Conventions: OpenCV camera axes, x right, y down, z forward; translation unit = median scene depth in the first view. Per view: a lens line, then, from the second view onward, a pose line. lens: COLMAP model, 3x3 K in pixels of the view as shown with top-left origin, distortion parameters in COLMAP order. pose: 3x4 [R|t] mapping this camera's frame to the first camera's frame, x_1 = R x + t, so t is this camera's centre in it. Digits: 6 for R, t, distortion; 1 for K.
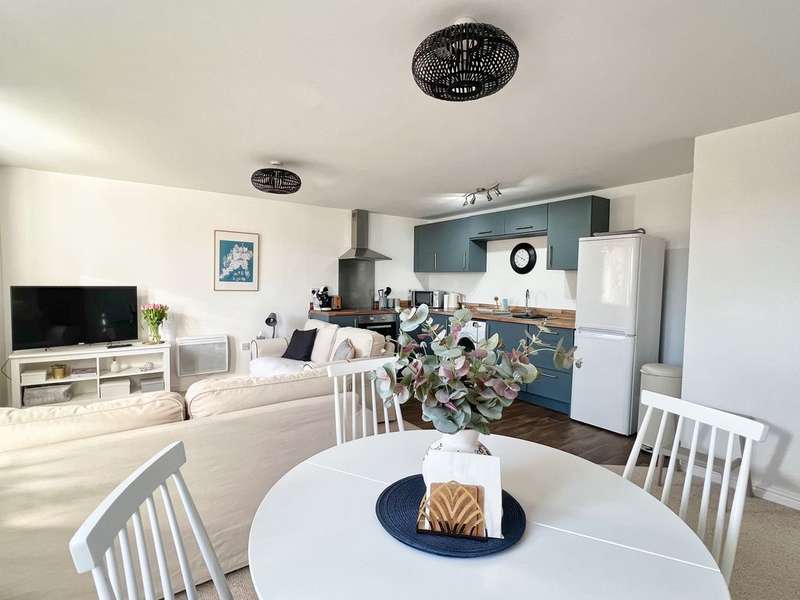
lens RADIAL K [[405.0, 0, 398.4], [0, 405.0, 302.5], [0, 0, 1]] dist [-0.001064, 0.000762]
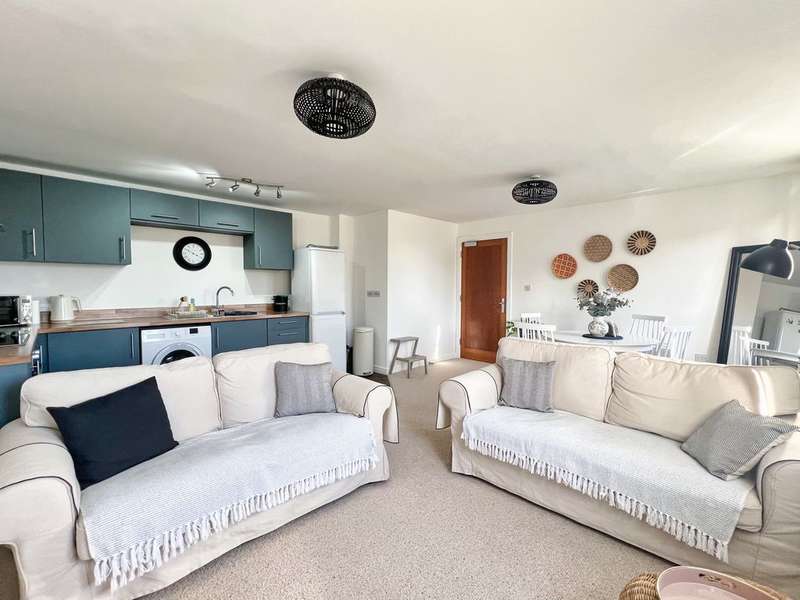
lens RADIAL K [[361.1, 0, 400.0], [0, 361.1, 300.0], [0, 0, 1]] dist [0.001884, 0.000246]
pose [[-0.172990, -0.058890, 0.983161, -0.606437], [0.045988, 0.996639, 0.067790, -0.040094], [-0.983849, 0.056941, -0.169700, 0.713013]]
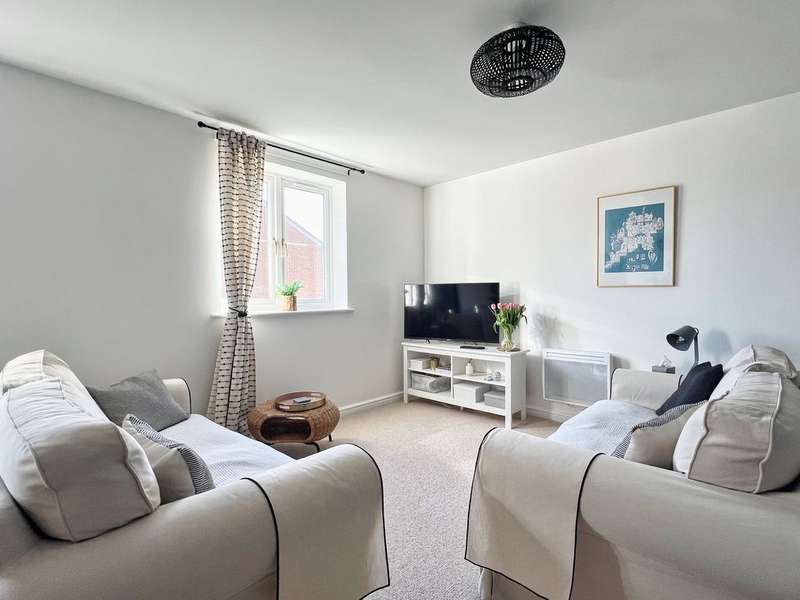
lens RADIAL K [[392.6, 0, 399.3], [0, 392.6, 302.0], [0, 0, 1]] dist [0.000837, 0.000144]
pose [[0.188734, 0.002749, -0.982024, 0.124125], [-0.040975, 0.999147, -0.005078, 0.012600], [0.981173, 0.041196, 0.188685, 0.533568]]
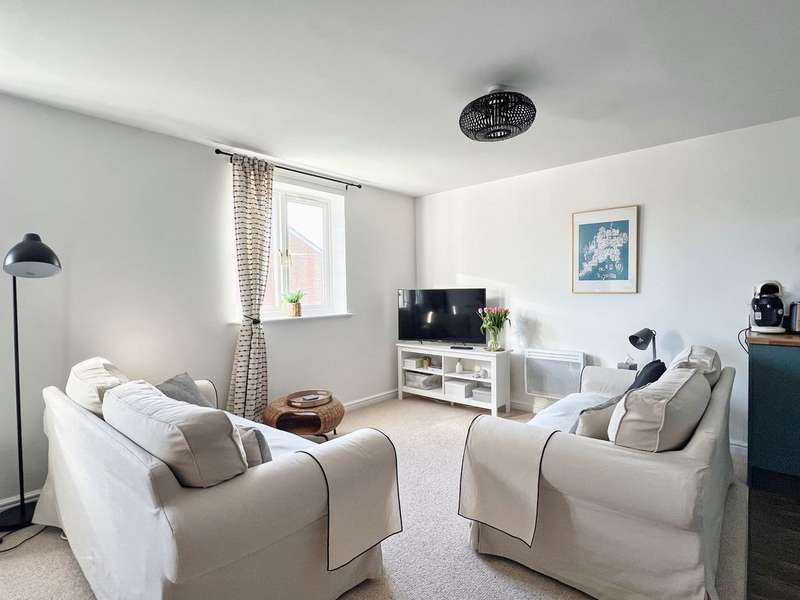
lens RADIAL K [[405.0, 0, 398.4], [0, 405.0, 302.5], [0, 0, 1]] dist [-0.001064, 0.000762]
pose [[0.220152, 0.011960, -0.975392, 0.206486], [-0.033287, 0.999435, 0.004742, -0.003940], [0.974897, 0.031424, 0.220426, 0.498581]]
